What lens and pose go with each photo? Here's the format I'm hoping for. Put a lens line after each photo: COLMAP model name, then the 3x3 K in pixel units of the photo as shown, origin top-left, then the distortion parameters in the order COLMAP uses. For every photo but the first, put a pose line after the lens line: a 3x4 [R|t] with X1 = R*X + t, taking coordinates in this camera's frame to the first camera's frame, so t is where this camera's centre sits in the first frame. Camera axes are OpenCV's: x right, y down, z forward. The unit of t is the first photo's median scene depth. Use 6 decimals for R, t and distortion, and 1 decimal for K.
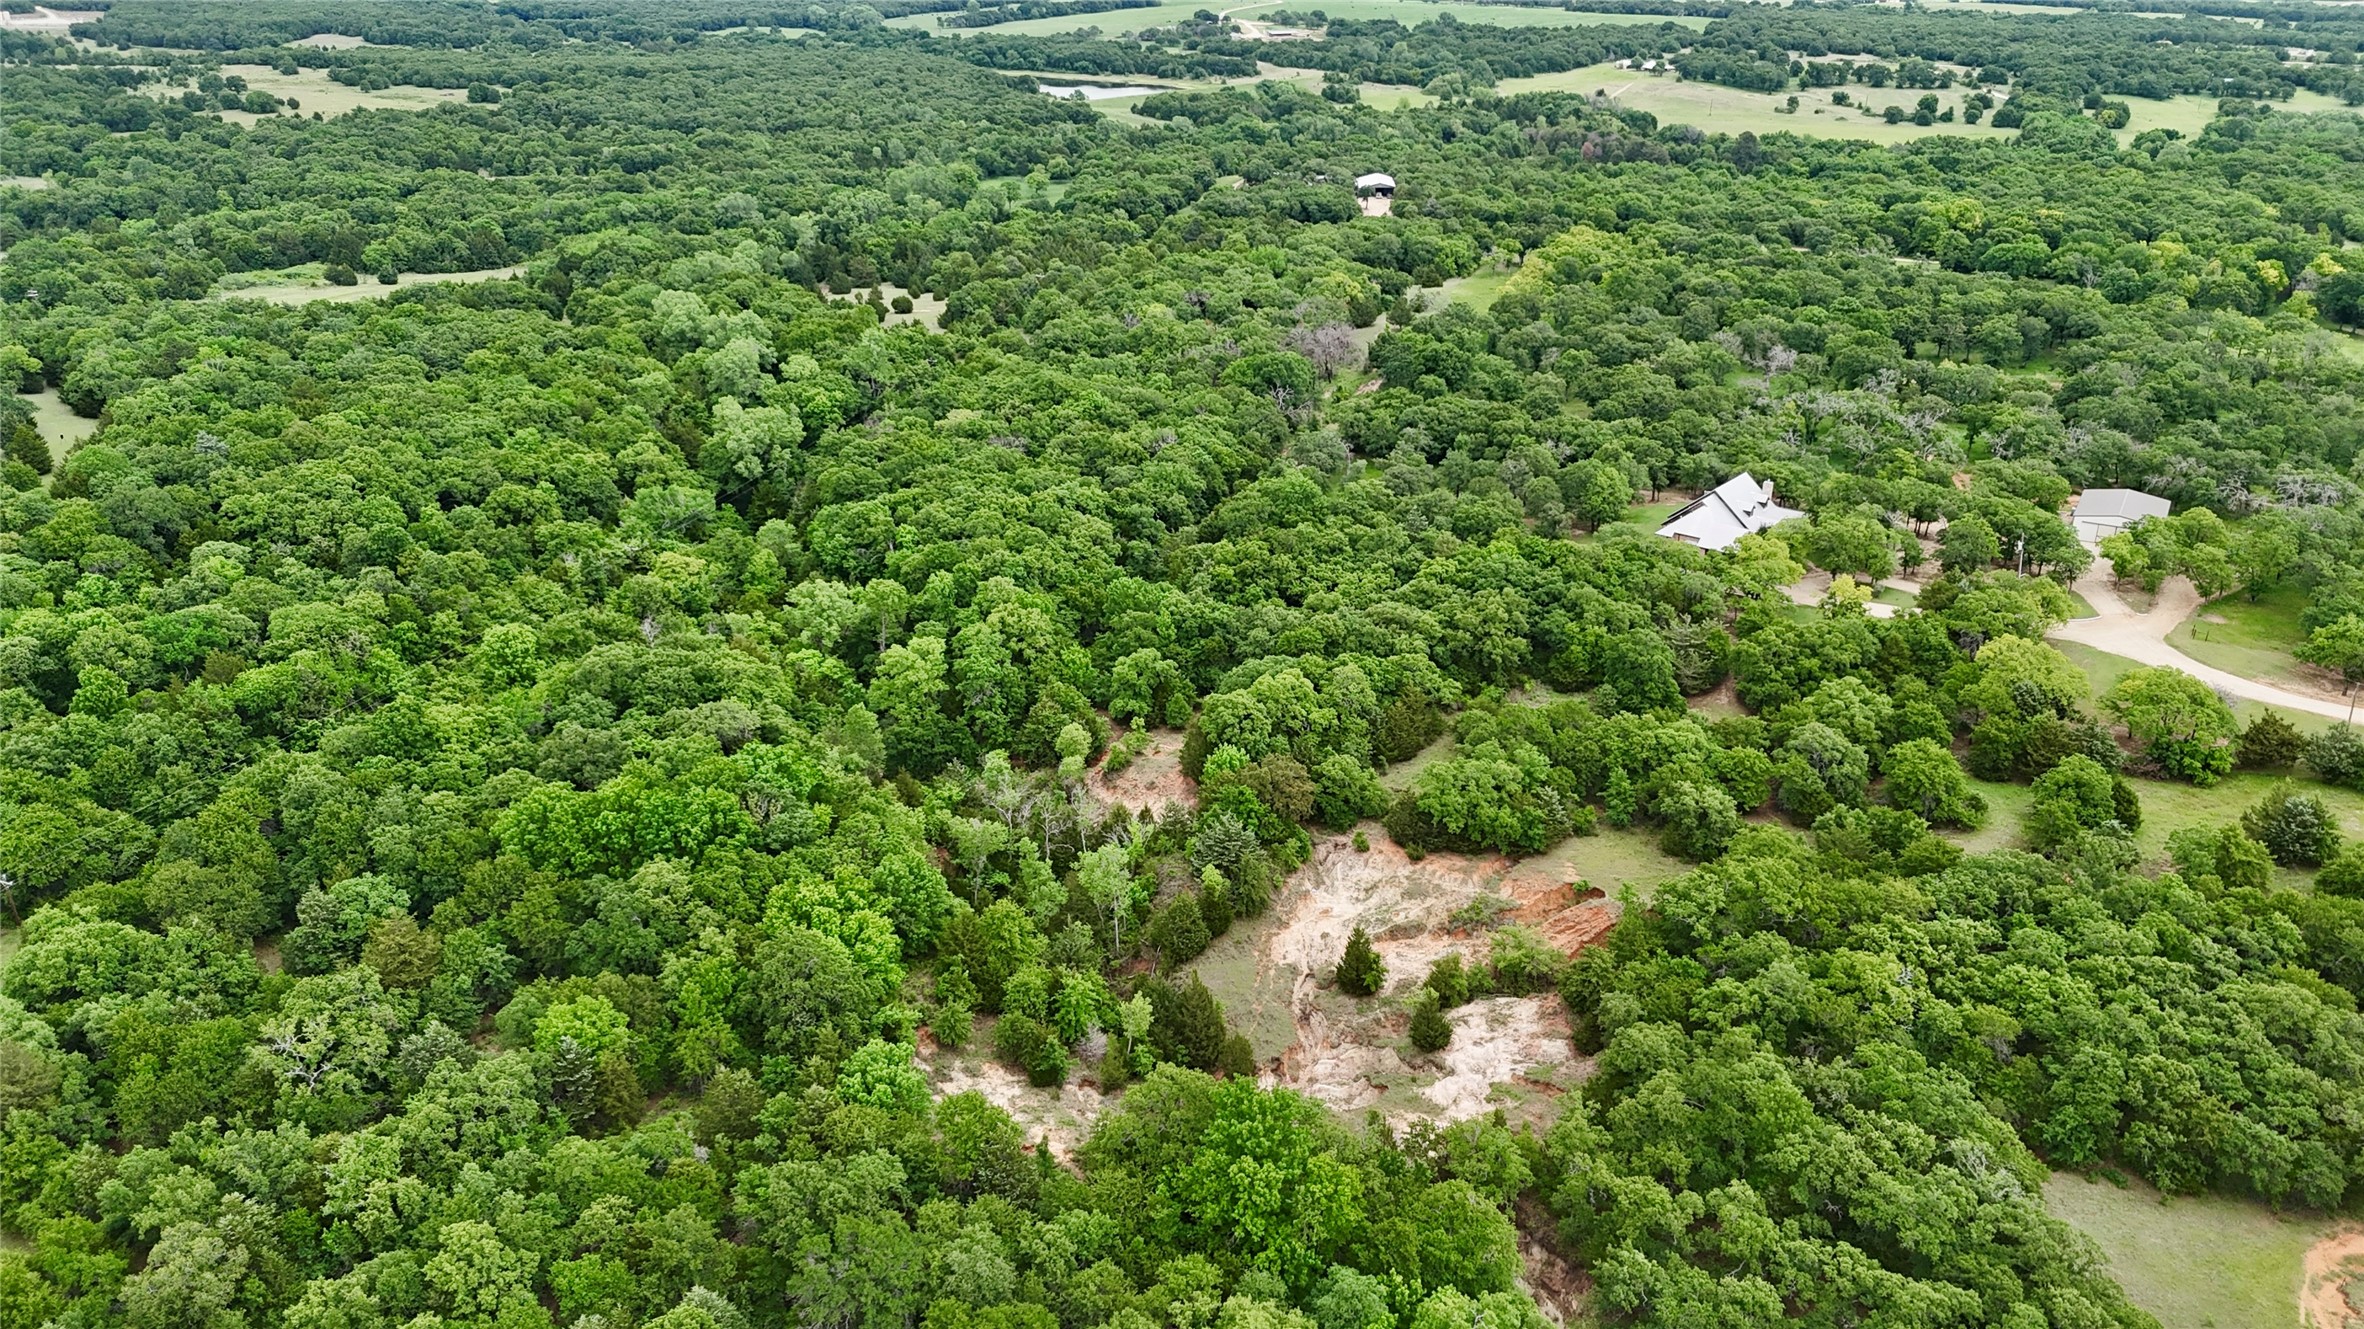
lens RADIAL K [[1732.1, 0, 1182.0], [0, 1732.1, 664.5], [0, 0, 1]] dist [0.064737, -0.054218]
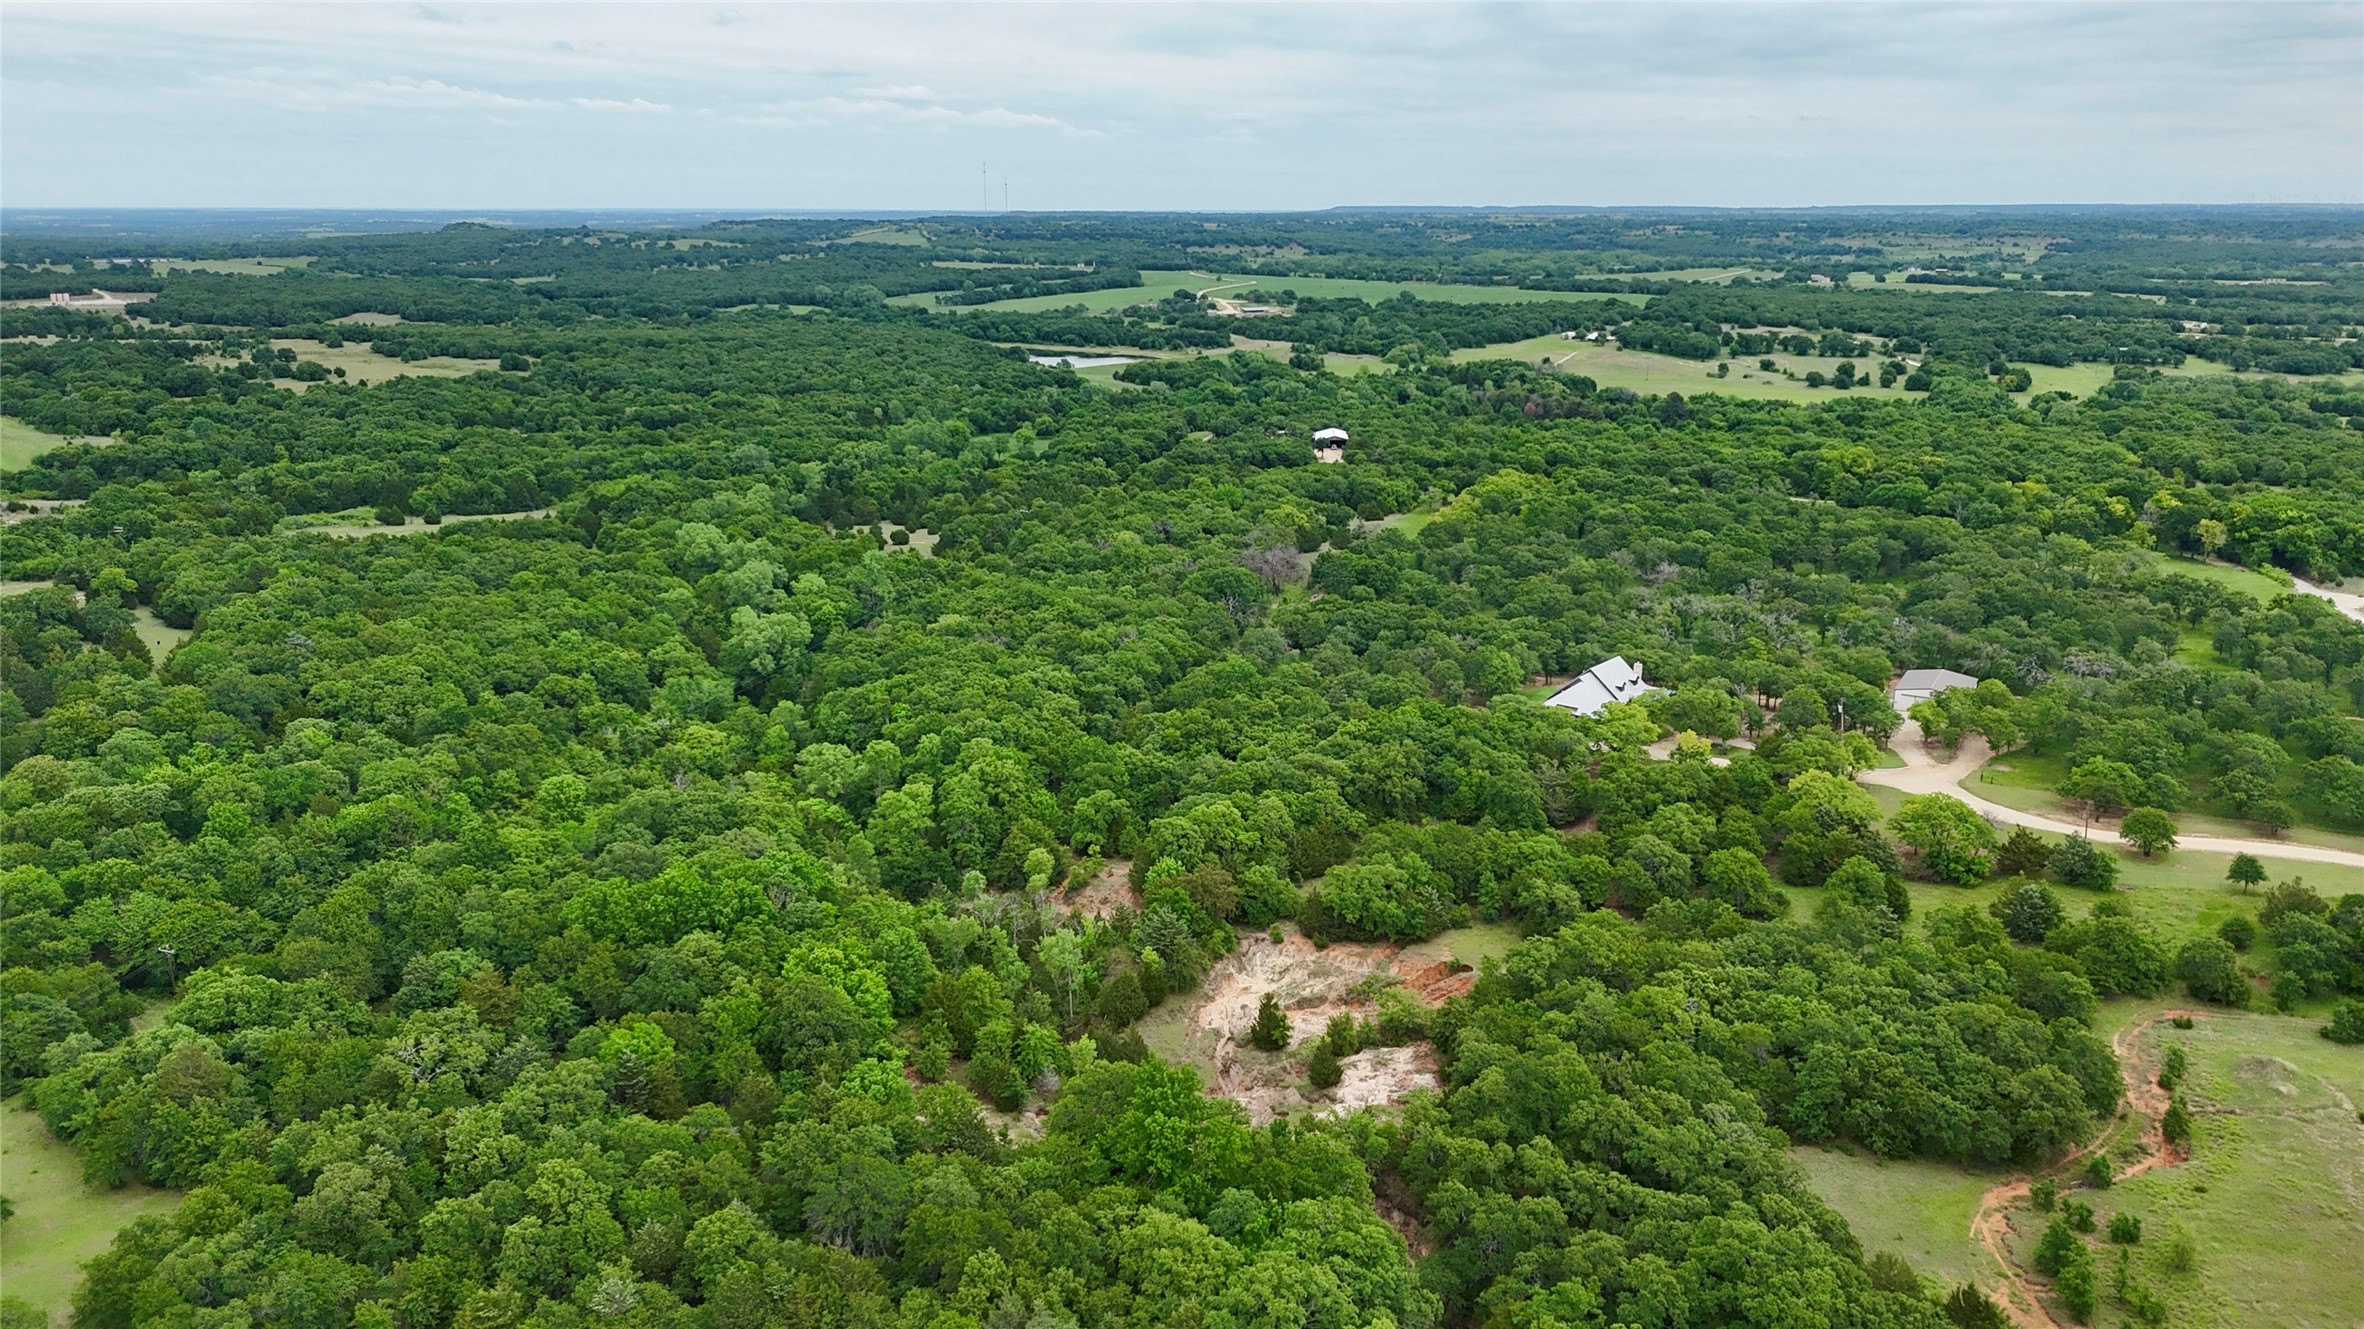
lens RADIAL K [[1732.1, 0, 1182.0], [0, 1732.1, 664.5], [0, 0, 1]] dist [0.064737, -0.054218]
pose [[0.999972, -0.003289, 0.006793, 0.022166], [0.004247, 0.989246, -0.146199, 0.067482], [-0.006239, 0.146224, 0.989232, -0.158370]]
